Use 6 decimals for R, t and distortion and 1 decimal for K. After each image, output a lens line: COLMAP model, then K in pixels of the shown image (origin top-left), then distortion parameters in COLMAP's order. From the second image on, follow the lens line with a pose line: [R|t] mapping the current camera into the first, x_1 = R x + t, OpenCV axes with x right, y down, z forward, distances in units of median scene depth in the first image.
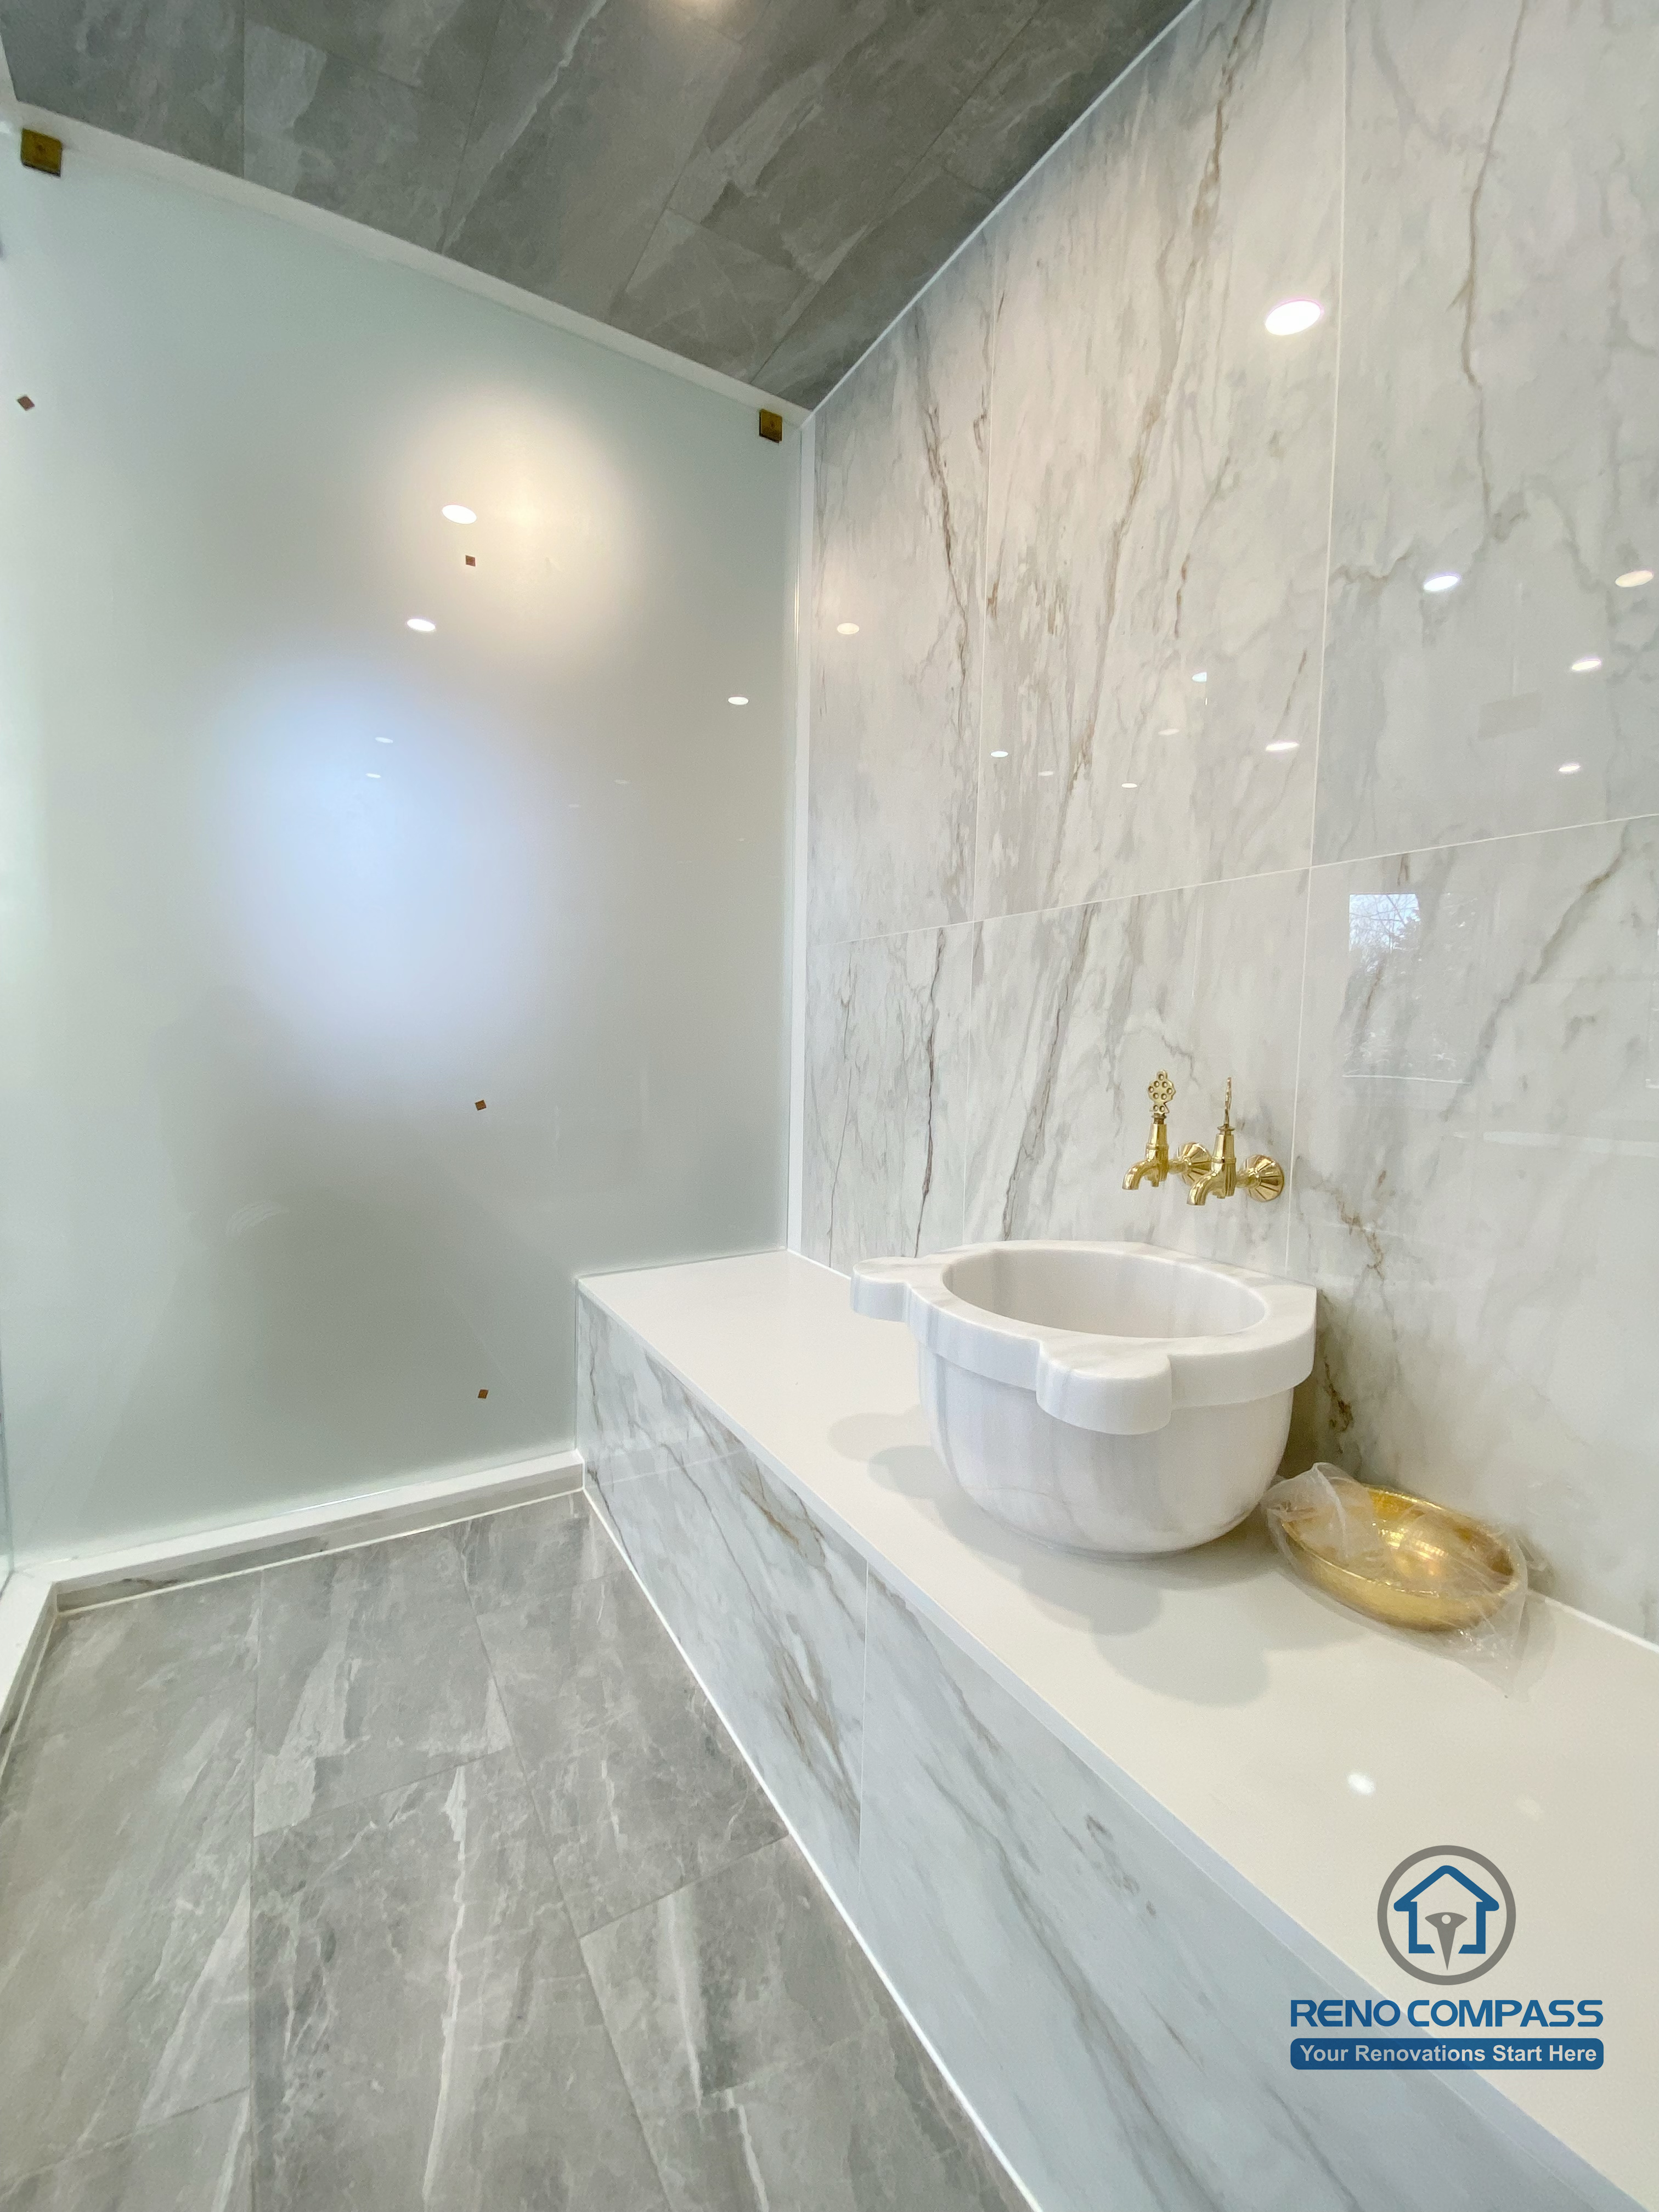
lens RADIAL K [[903.0, 0, 832.5], [0, 903.0, 1107.2], [0, 0, 1]] dist [-0.005007, -0.005922]
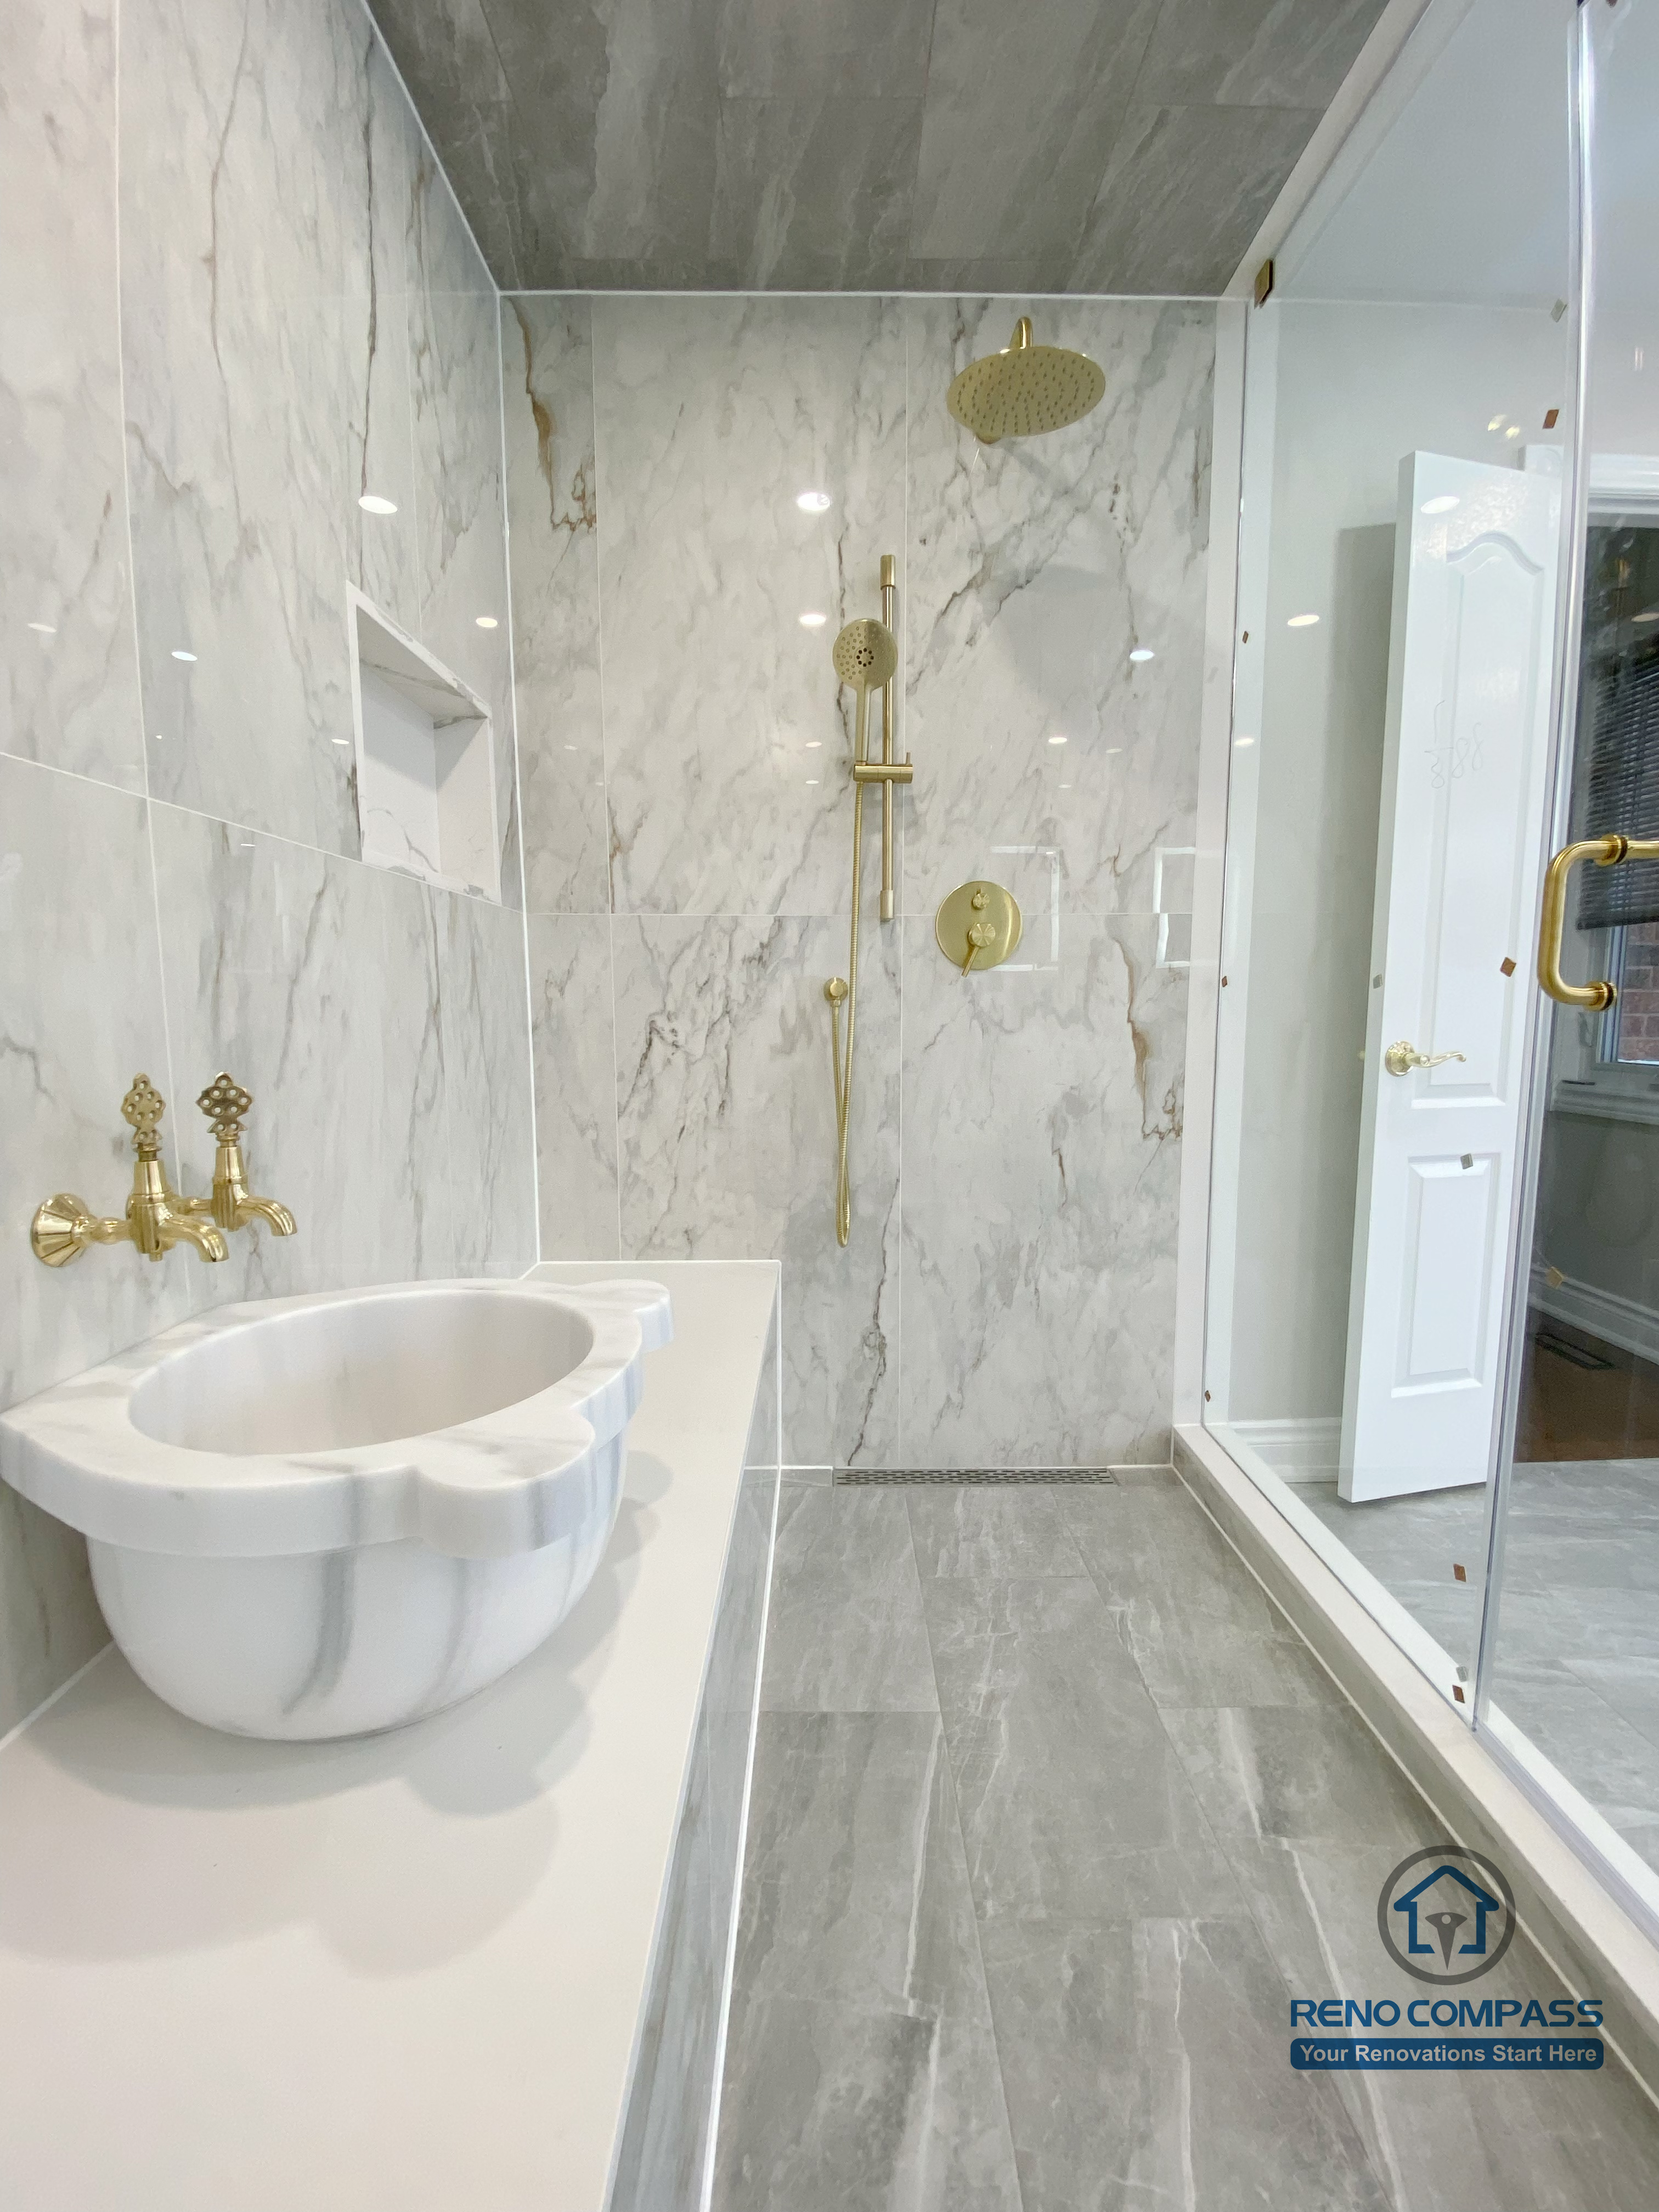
lens RADIAL K [[894.0, 0, 833.3], [0, 894.0, 1103.7], [0, 0, 1]] dist [0.019124, -0.019095]
pose [[-0.861310, -0.075719, 0.502406, -0.335804], [0.020868, 0.982726, 0.183885, -0.117639], [-0.507651, 0.168866, -0.844852, 1.202014]]
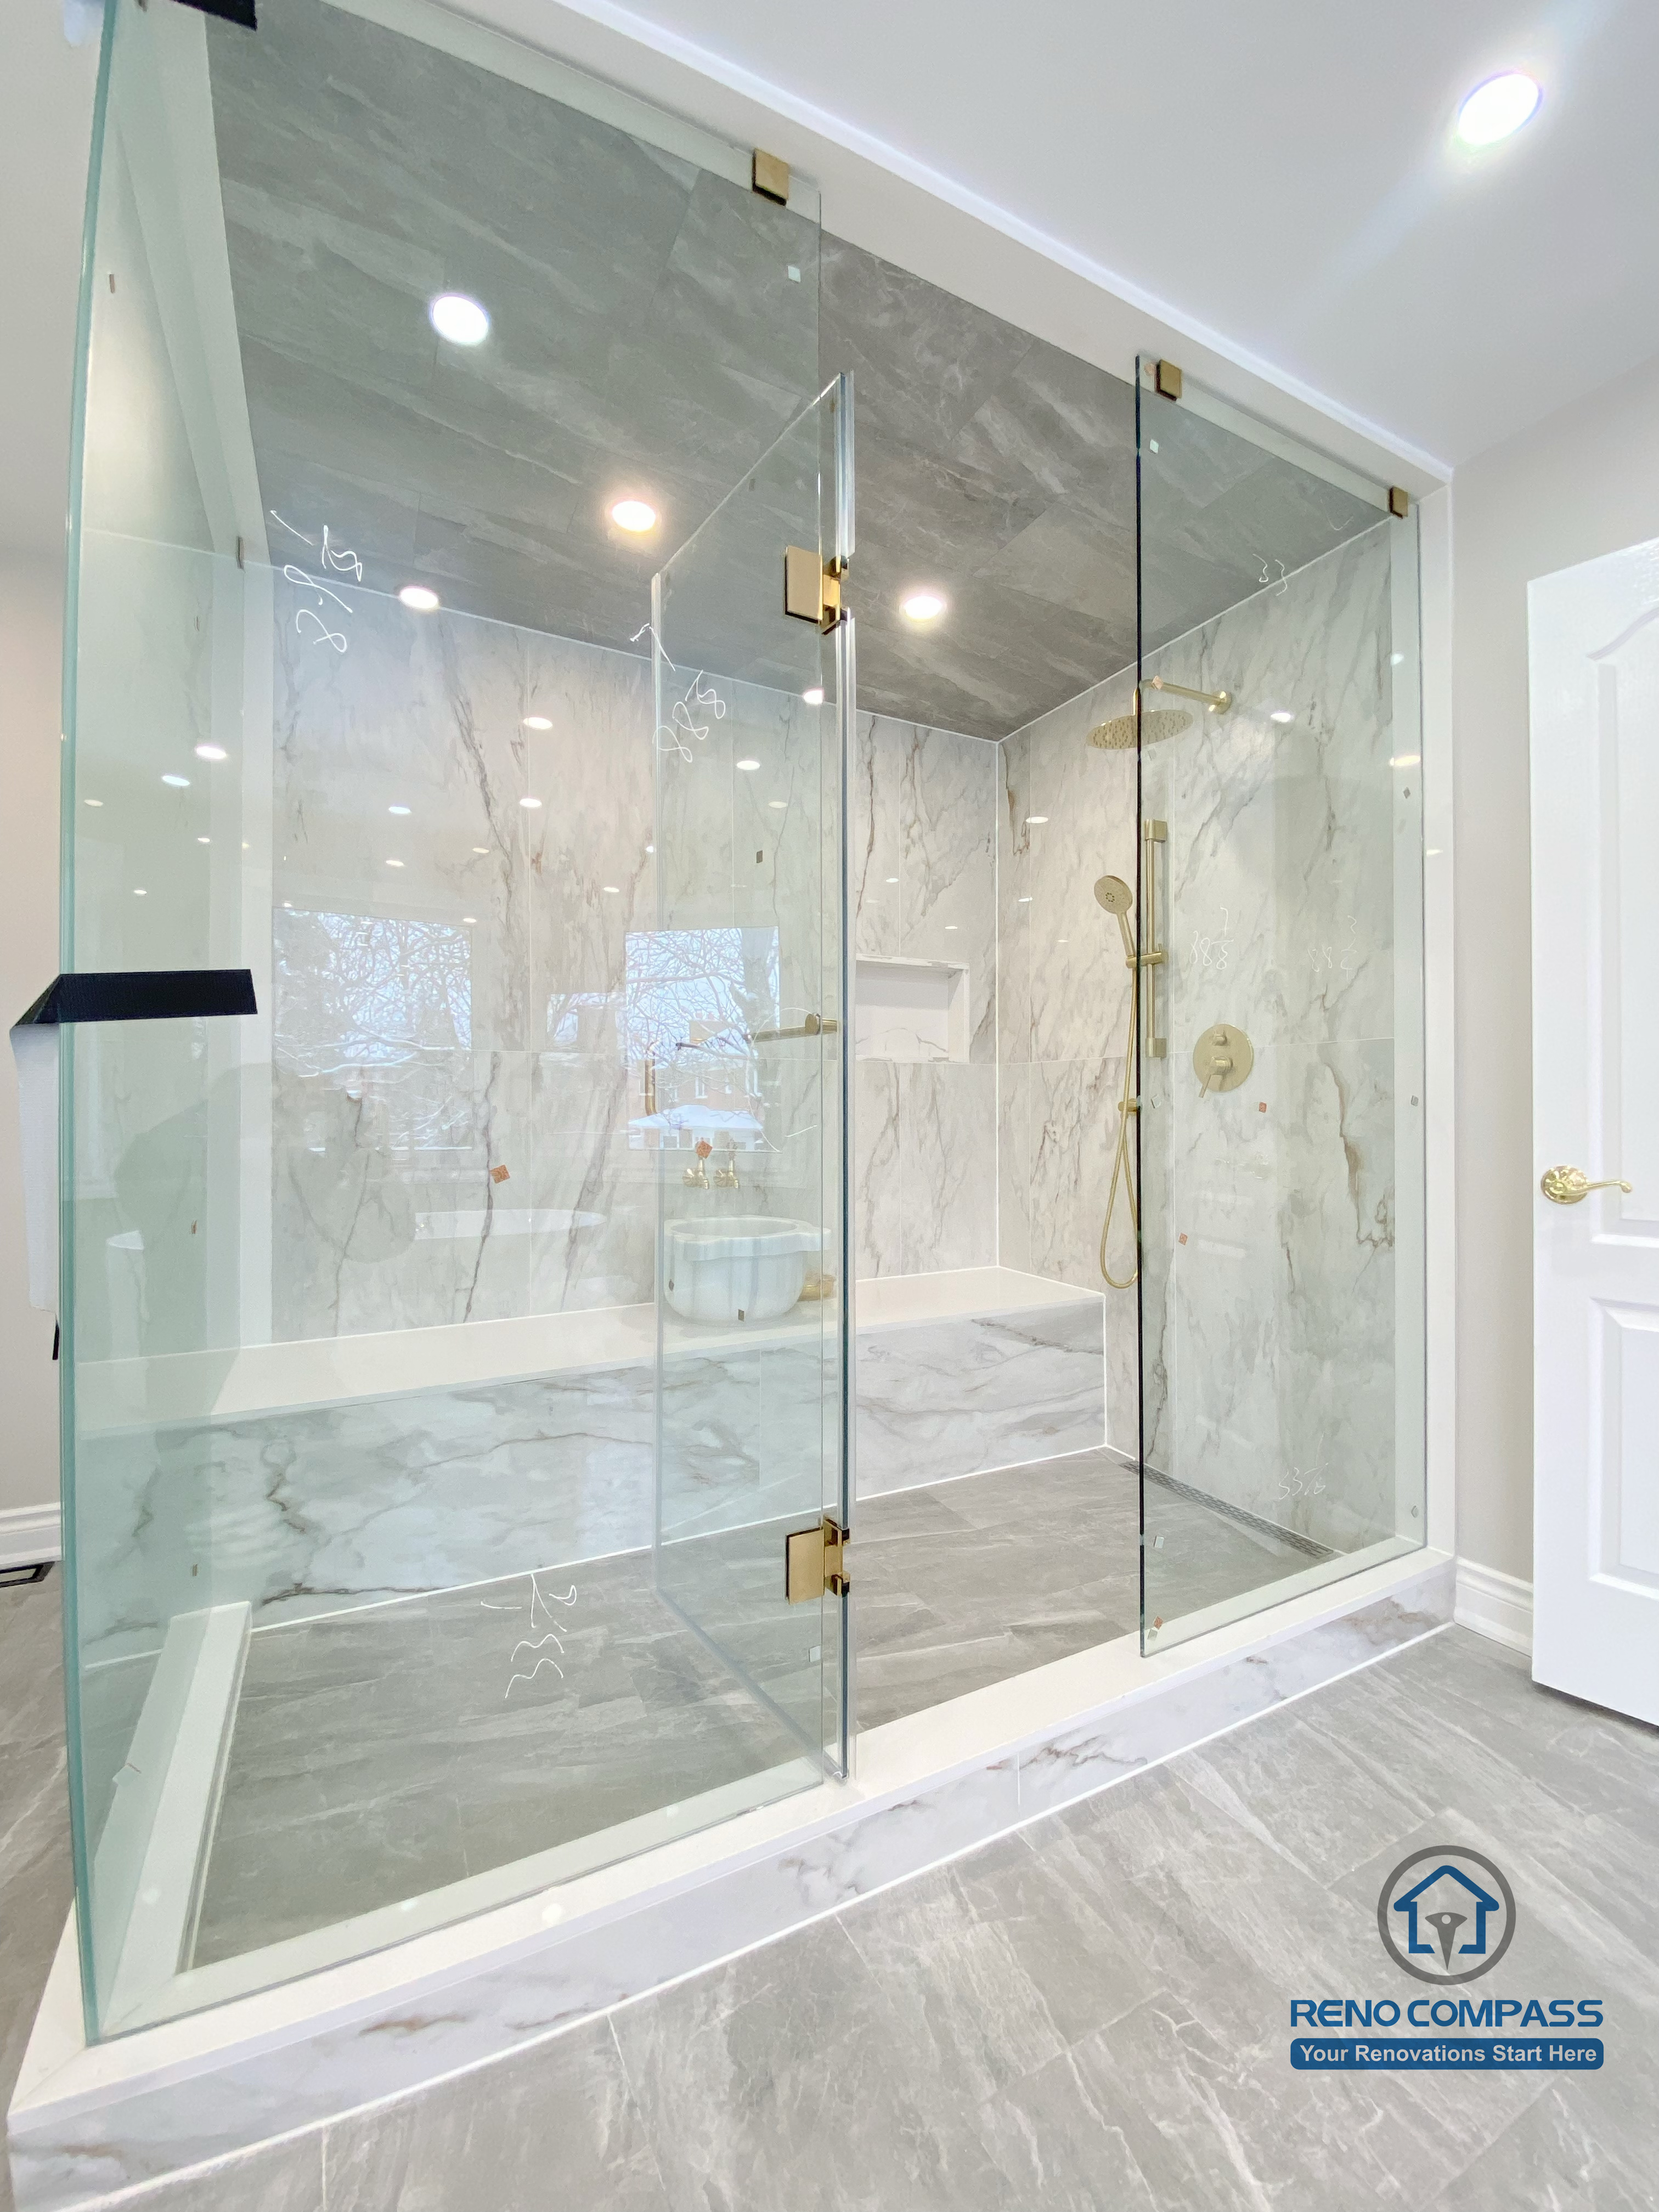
lens RADIAL K [[894.0, 0, 831.3], [0, 894.0, 1103.0], [0, 0, 1]] dist [0.019124, -0.019095]
pose [[0.060095, -0.017209, 0.998044, -1.785364], [0.076492, 0.996991, 0.012585, -0.123154], [-0.995258, 0.075586, 0.061230, 0.484366]]
